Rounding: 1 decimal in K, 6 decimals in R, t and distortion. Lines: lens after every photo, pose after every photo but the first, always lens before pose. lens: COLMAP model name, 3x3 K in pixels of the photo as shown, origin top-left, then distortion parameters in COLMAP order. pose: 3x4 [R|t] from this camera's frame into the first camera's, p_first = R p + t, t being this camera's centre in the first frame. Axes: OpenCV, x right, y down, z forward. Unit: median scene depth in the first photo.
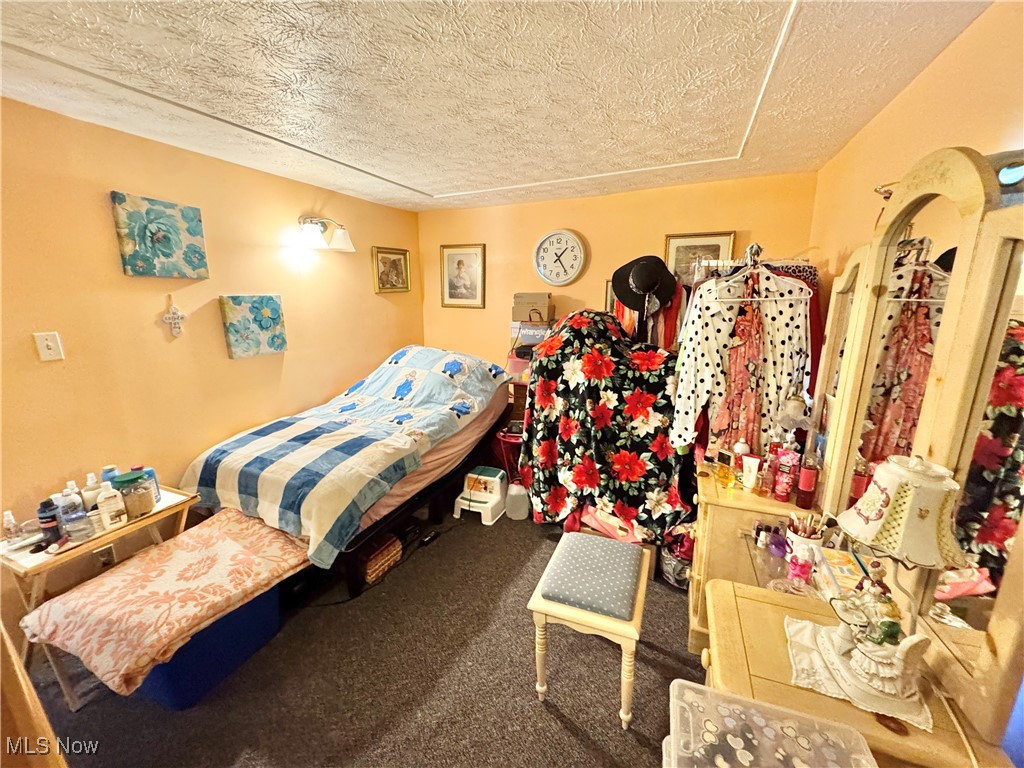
lens RADIAL K [[405.5, 0, 513.1], [0, 405.5, 384.6], [0, 0, 1]] dist [-0.003717, 0.000322]
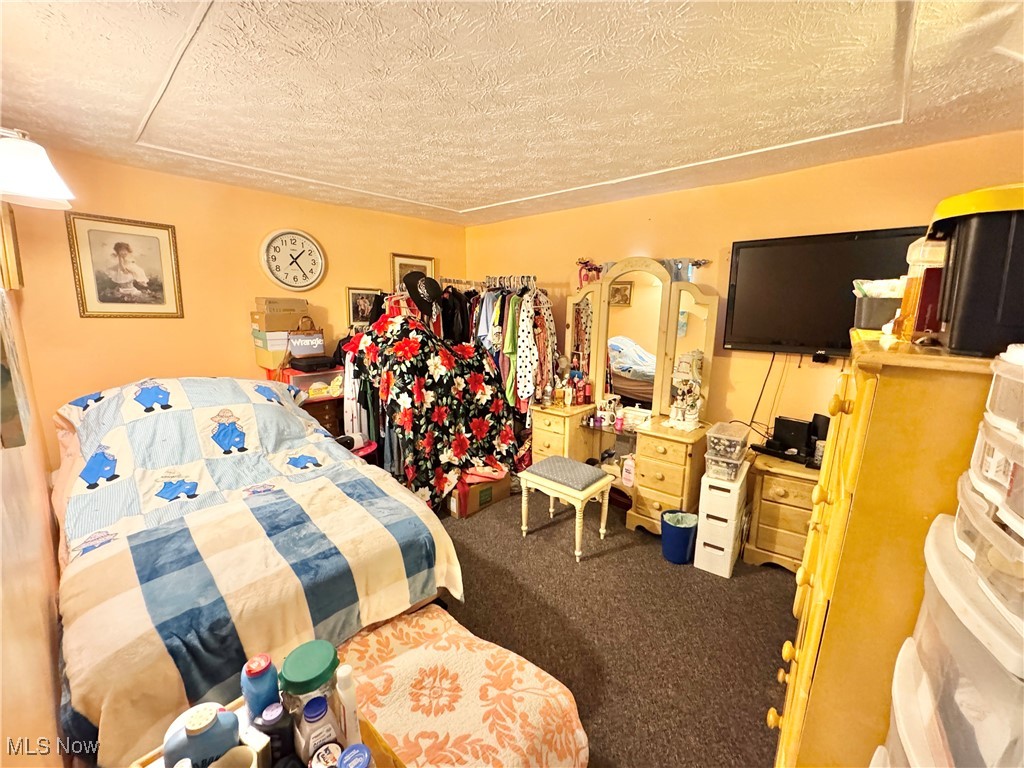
lens RADIAL K [[405.5, 0, 510.1], [0, 405.5, 386.6], [0, 0, 1]] dist [-0.003717, 0.000322]
pose [[0.330218, -0.175757, 0.927397, -0.874916], [0.192668, 0.974377, 0.116057, -0.070155], [-0.924032, 0.140356, 0.355619, 0.386862]]
